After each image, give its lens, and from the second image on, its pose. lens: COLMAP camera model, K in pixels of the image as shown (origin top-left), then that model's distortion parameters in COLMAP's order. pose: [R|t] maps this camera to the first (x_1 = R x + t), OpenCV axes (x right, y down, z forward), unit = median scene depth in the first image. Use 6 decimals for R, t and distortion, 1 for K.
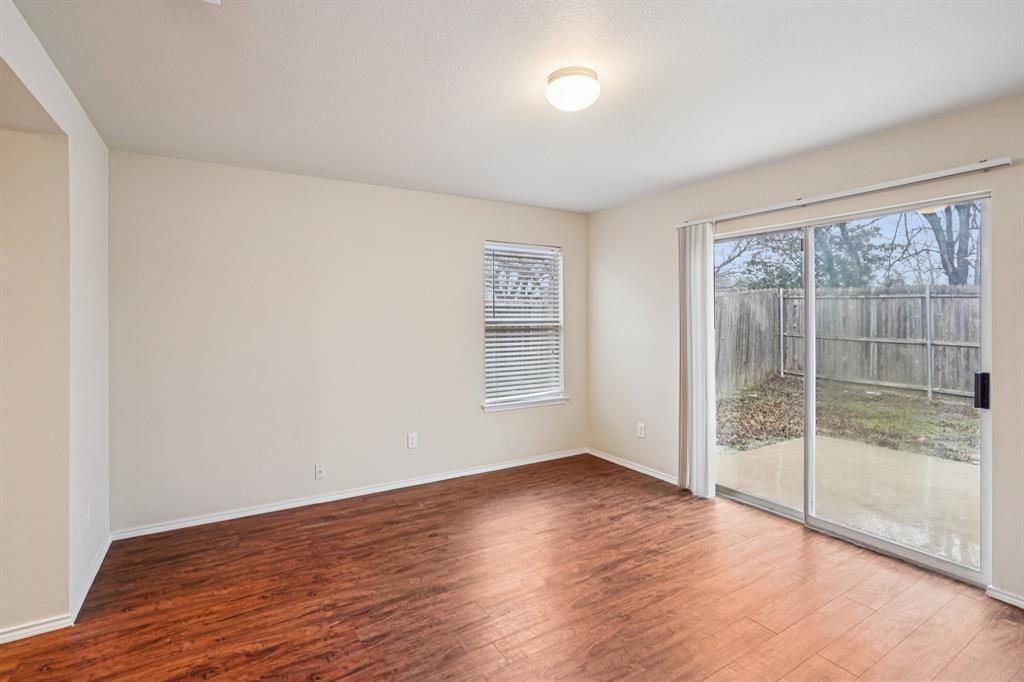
lens RADIAL K [[487.8, 0, 507.7], [0, 487.8, 318.2], [0, 0, 1]] dist [-0.018566, 0.010554]
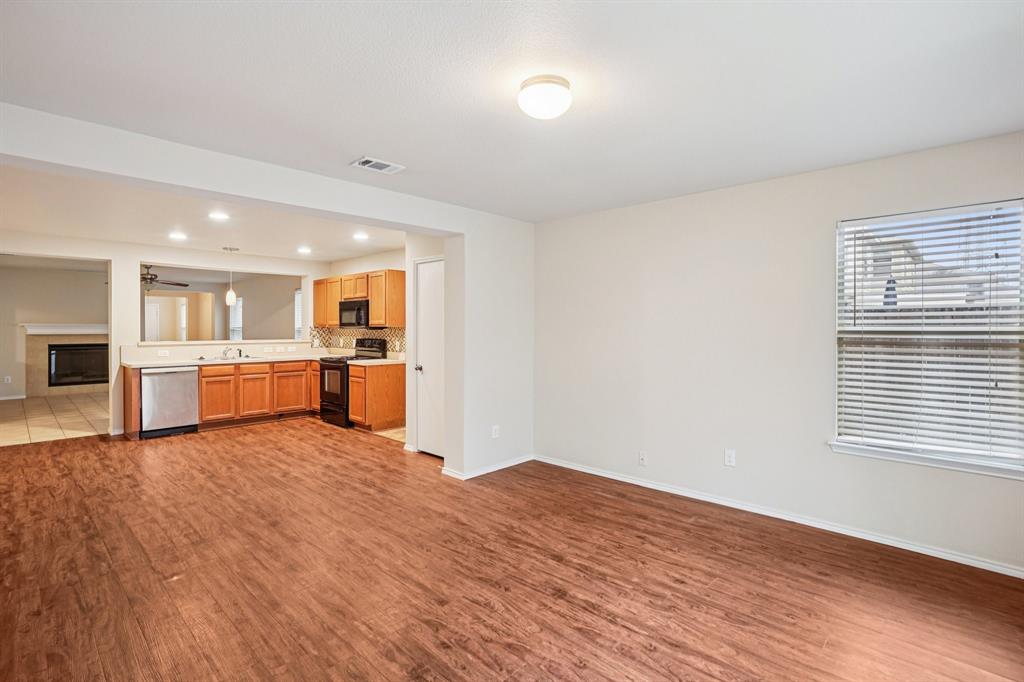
lens RADIAL K [[487.8, 0, 514.9], [0, 487.8, 333.3], [0, 0, 1]] dist [-0.018566, 0.010554]
pose [[0.264027, 0.011545, -0.964446, 0.534678], [0.002863, 0.999915, 0.012753, -0.000402], [0.964511, -0.006128, 0.263972, 0.329697]]
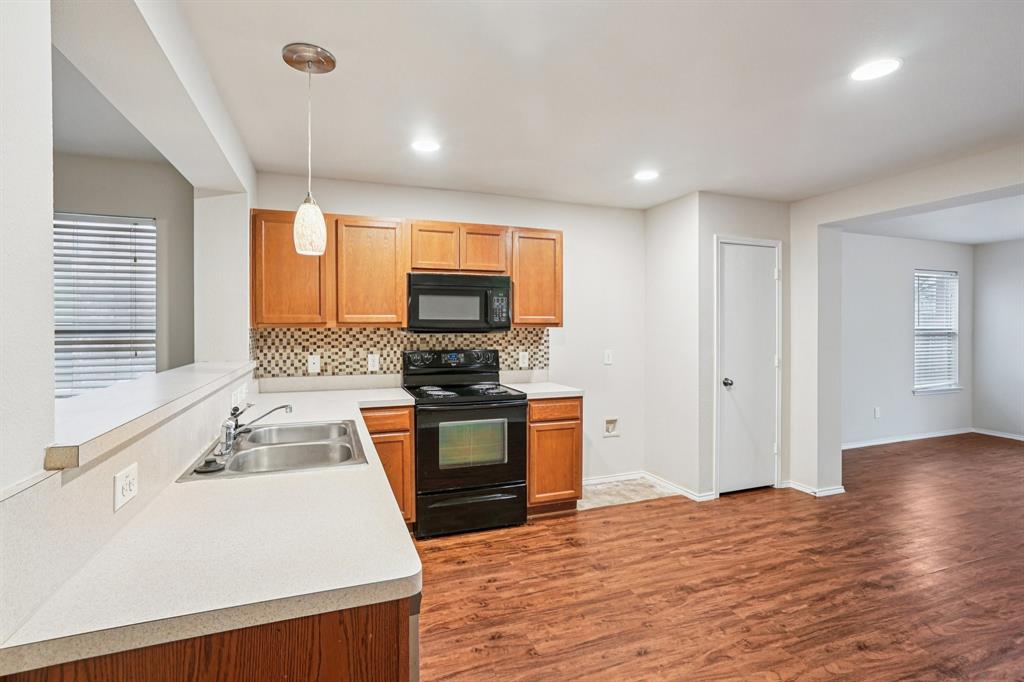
lens RADIAL K [[487.8, 0, 504.0], [0, 487.8, 339.4], [0, 0, 1]] dist [-0.018566, 0.010554]
pose [[0.983750, 0.003419, -0.179512, -0.832706], [0.002123, 0.999527, 0.030671, -0.006950], [0.179532, -0.030554, 0.983277, -0.467752]]
